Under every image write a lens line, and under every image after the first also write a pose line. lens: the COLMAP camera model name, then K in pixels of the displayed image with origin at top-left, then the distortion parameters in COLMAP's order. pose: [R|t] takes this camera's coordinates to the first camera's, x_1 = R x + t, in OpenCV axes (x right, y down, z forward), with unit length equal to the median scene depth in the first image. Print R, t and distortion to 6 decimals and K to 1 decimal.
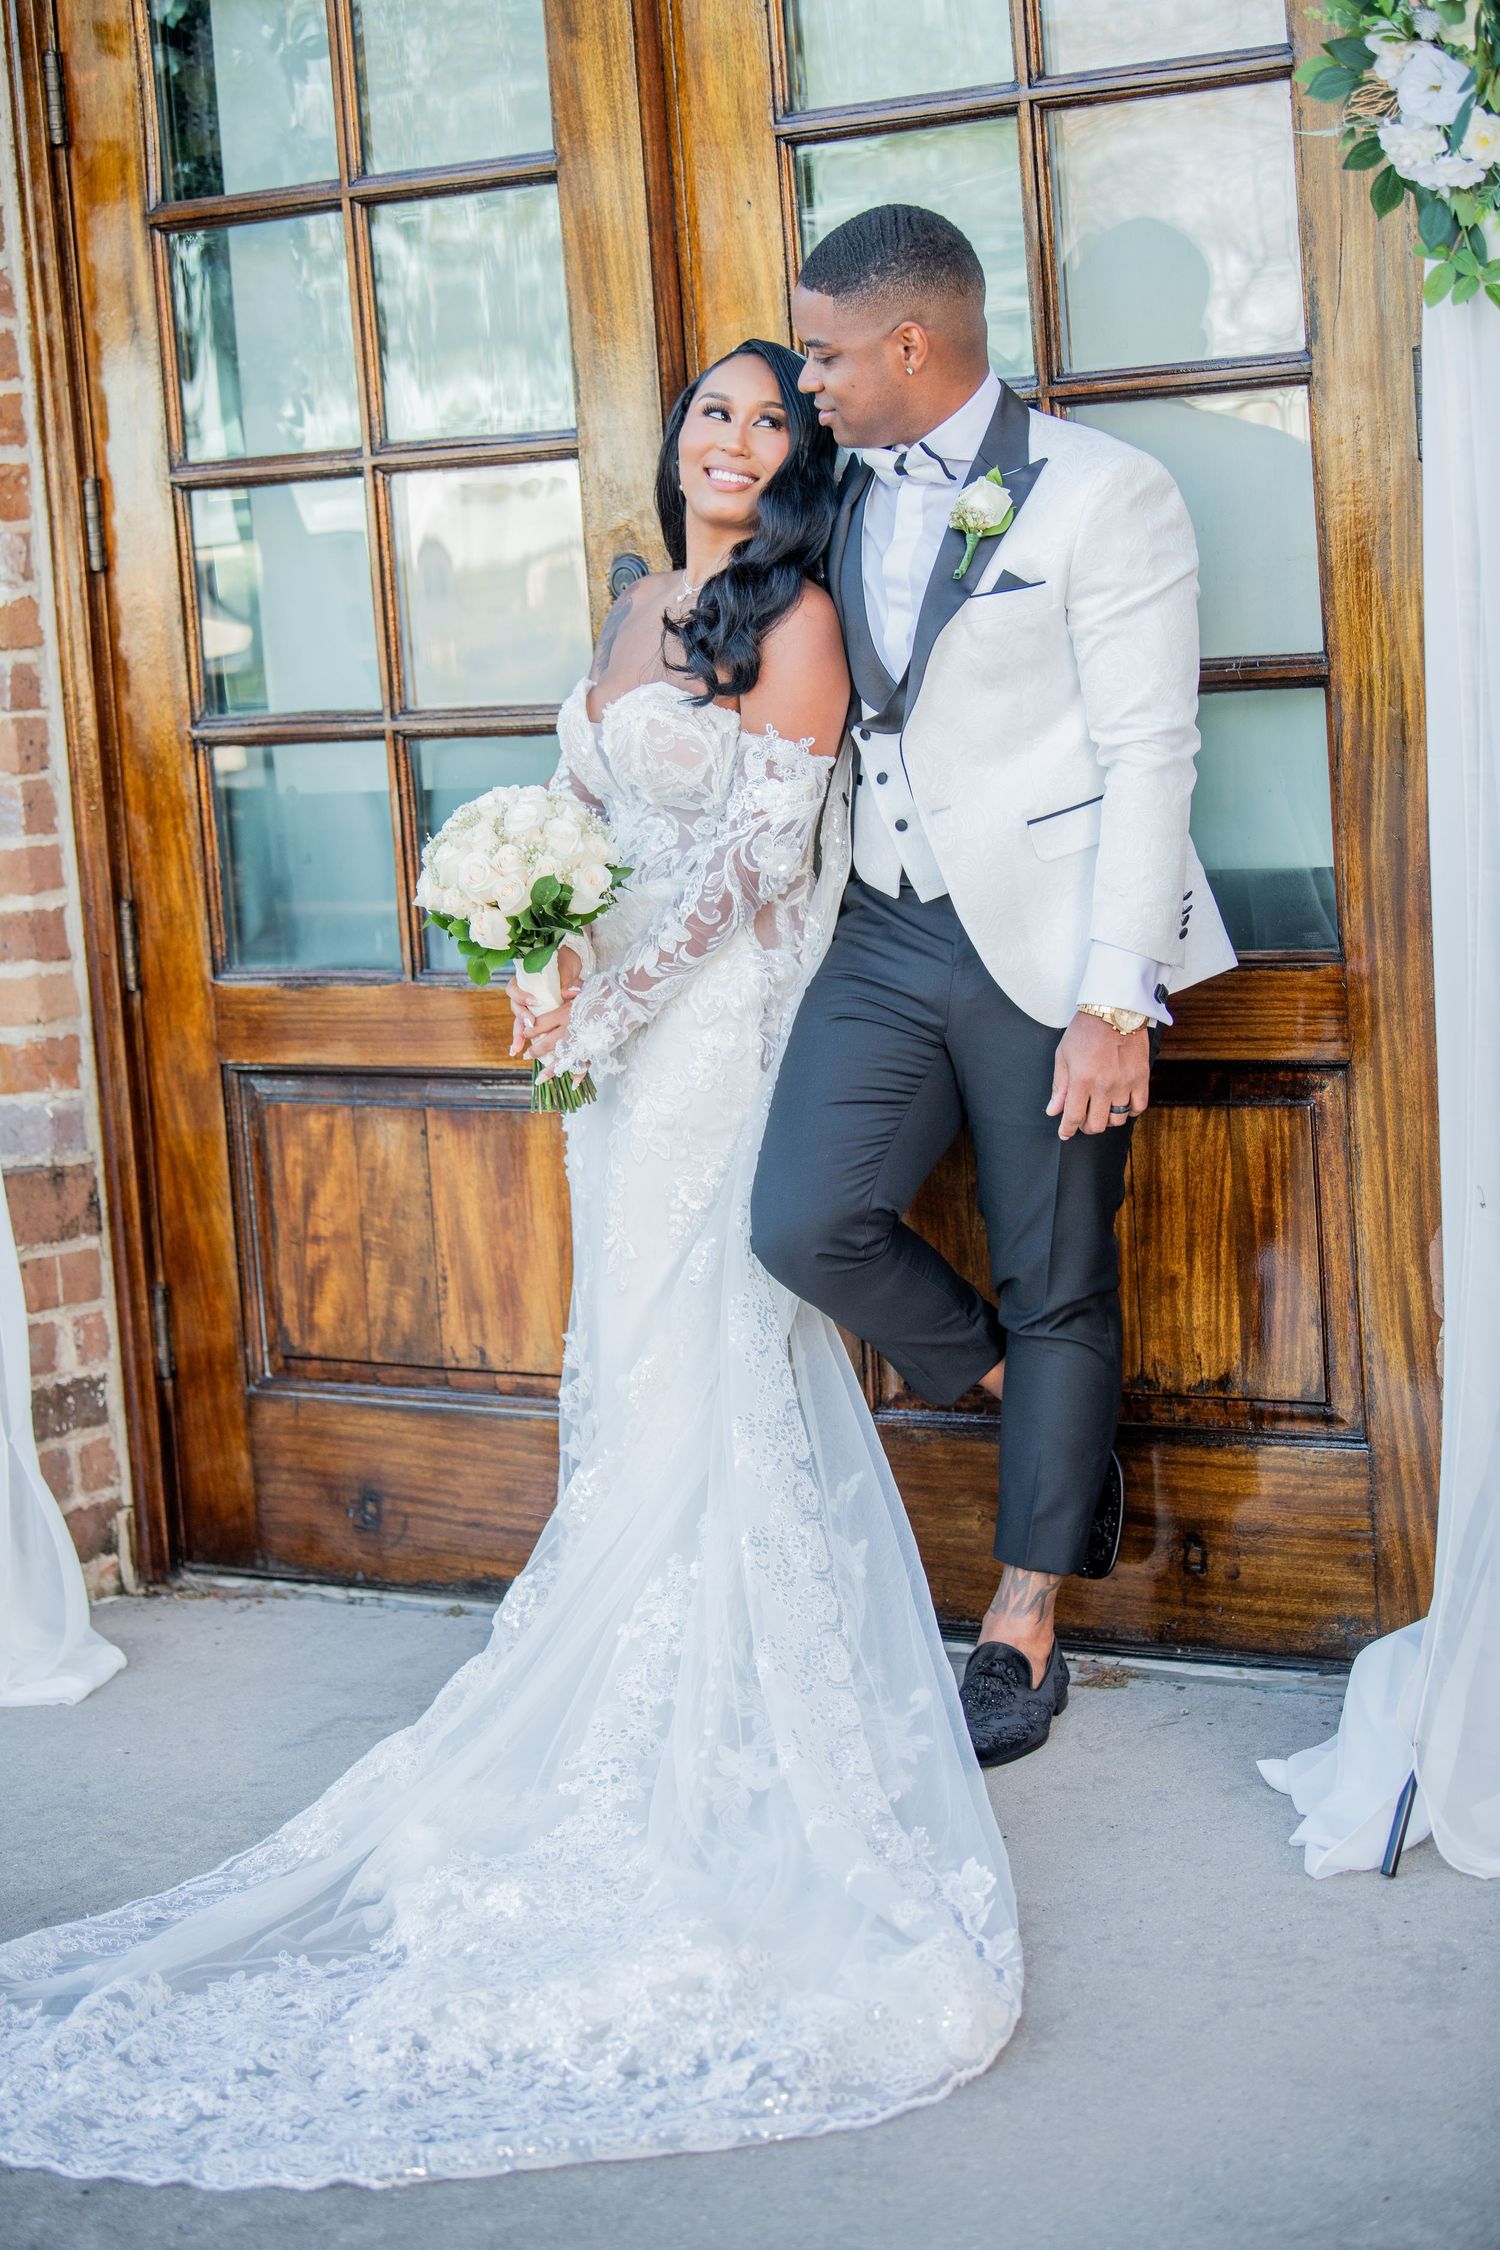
lens RADIAL K [[4429.9, 0, 750.0], [0, 4429.9, 1125.0], [0, 0, 1]] dist [0.167694, -0.308578]
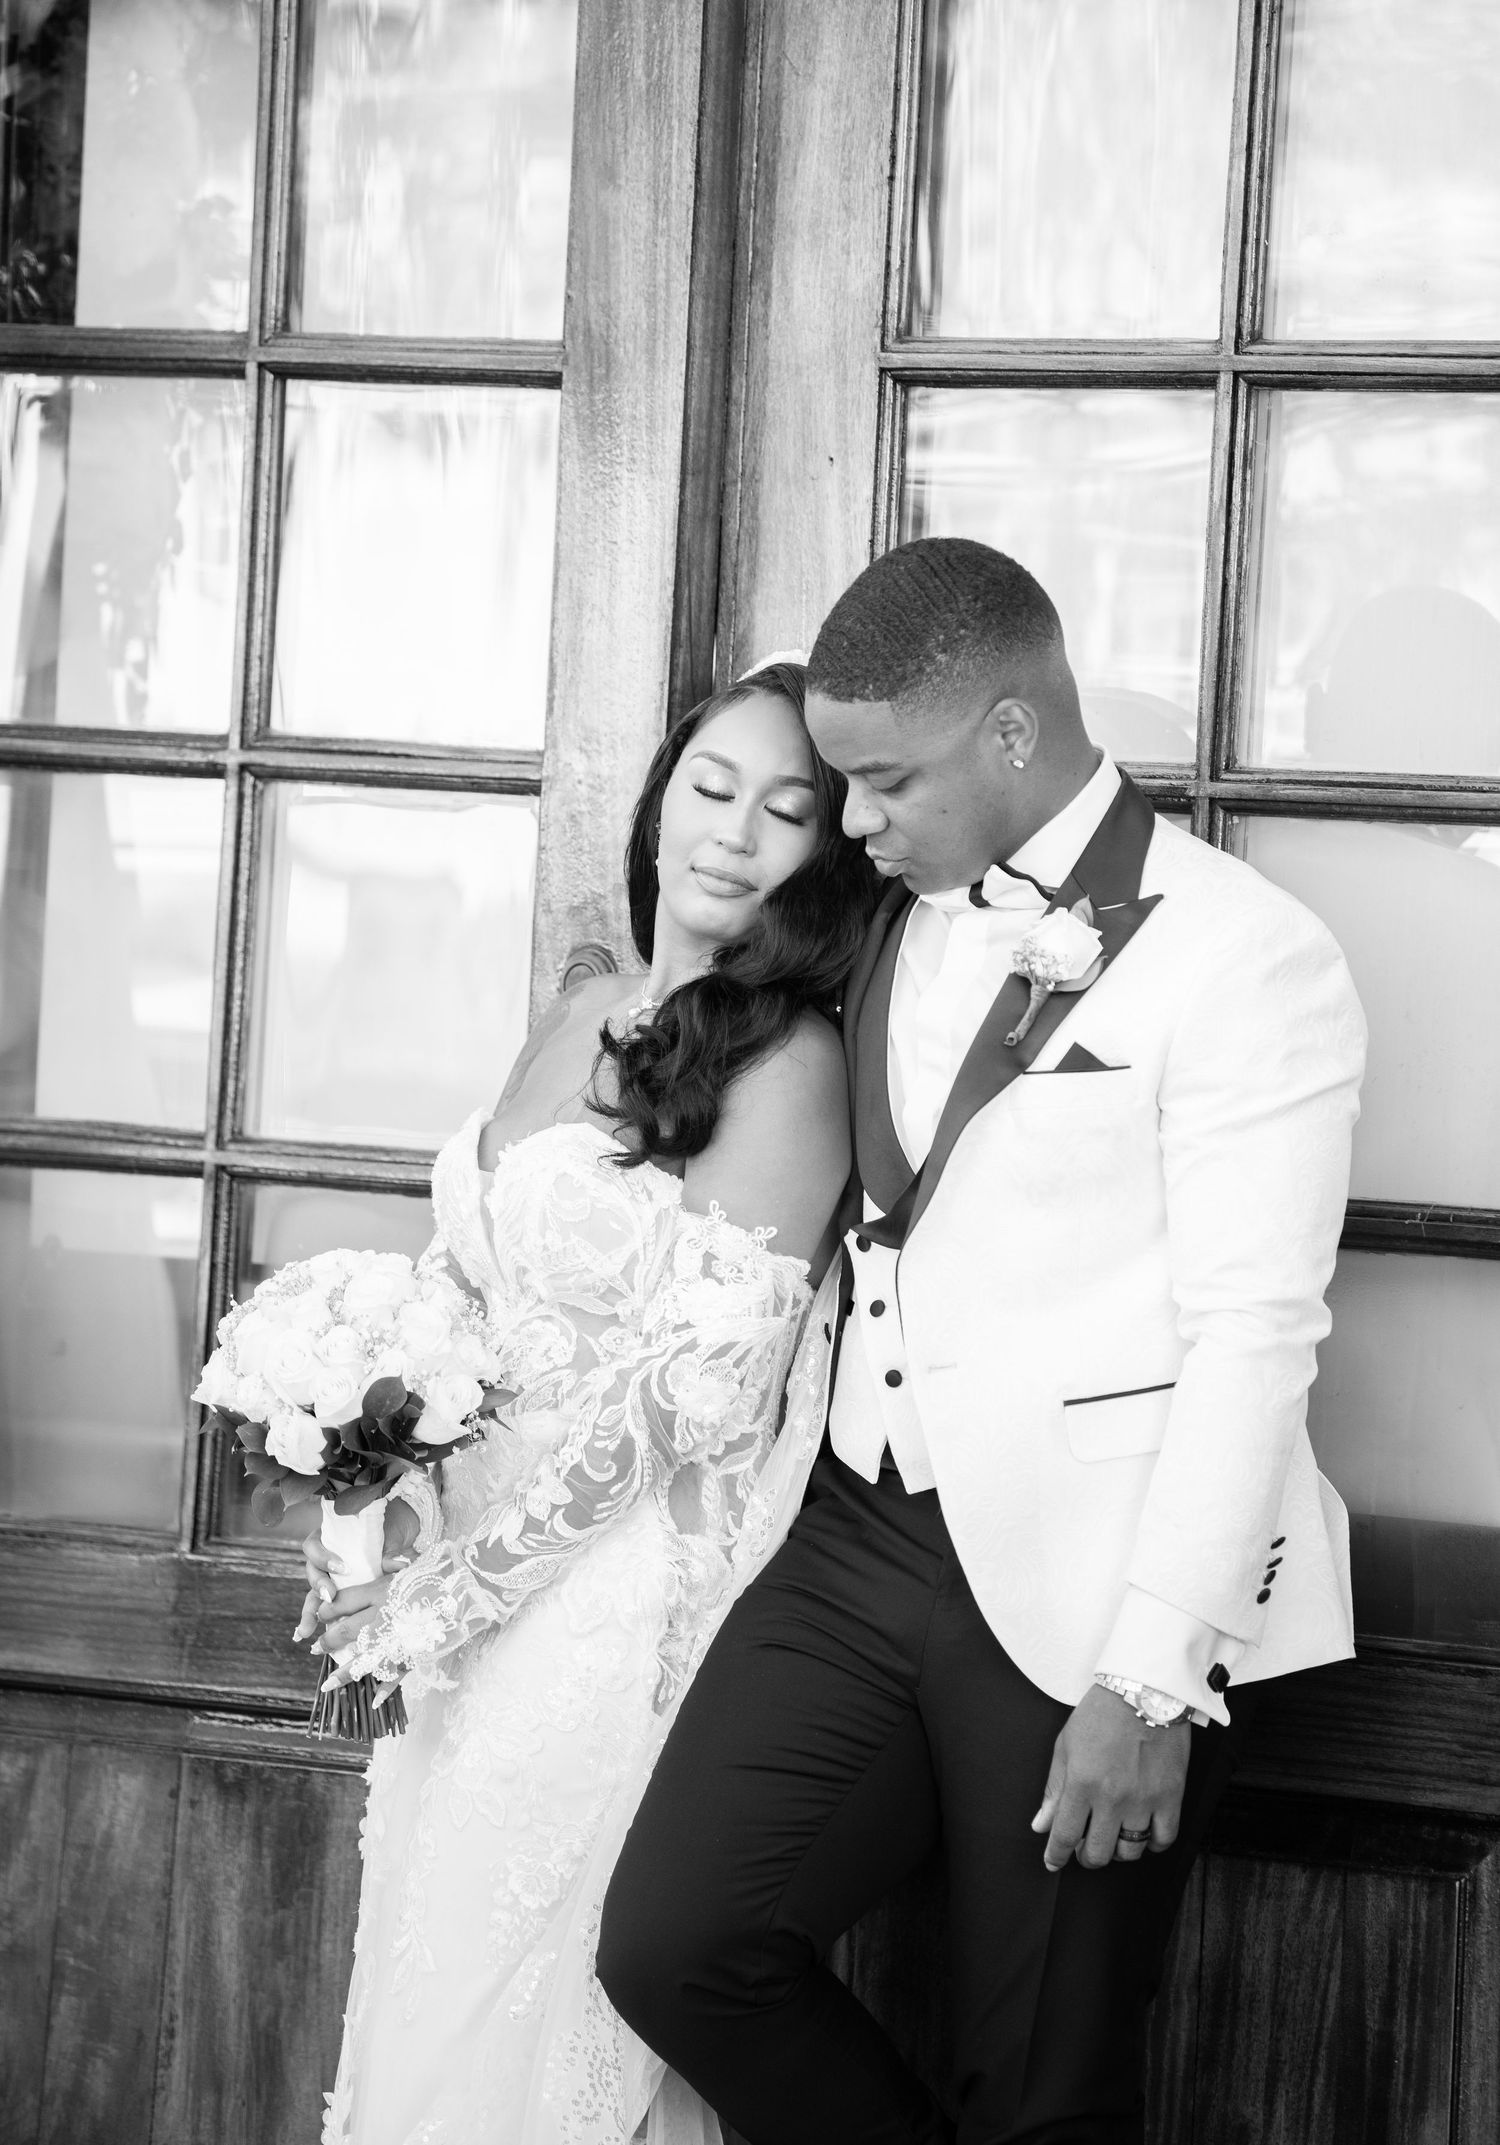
lens RADIAL K [[12090.9, 0, 750.0], [0, 12090.9, 1072.5], [0, 0, 1]] dist [2.716340, -21.397947]
pose [[0.989675, 0.126339, -0.067694, 0.127787], [-0.133351, 0.984755, -0.111694, 0.095262], [0.052551, 0.119567, 0.991434, -0.842660]]
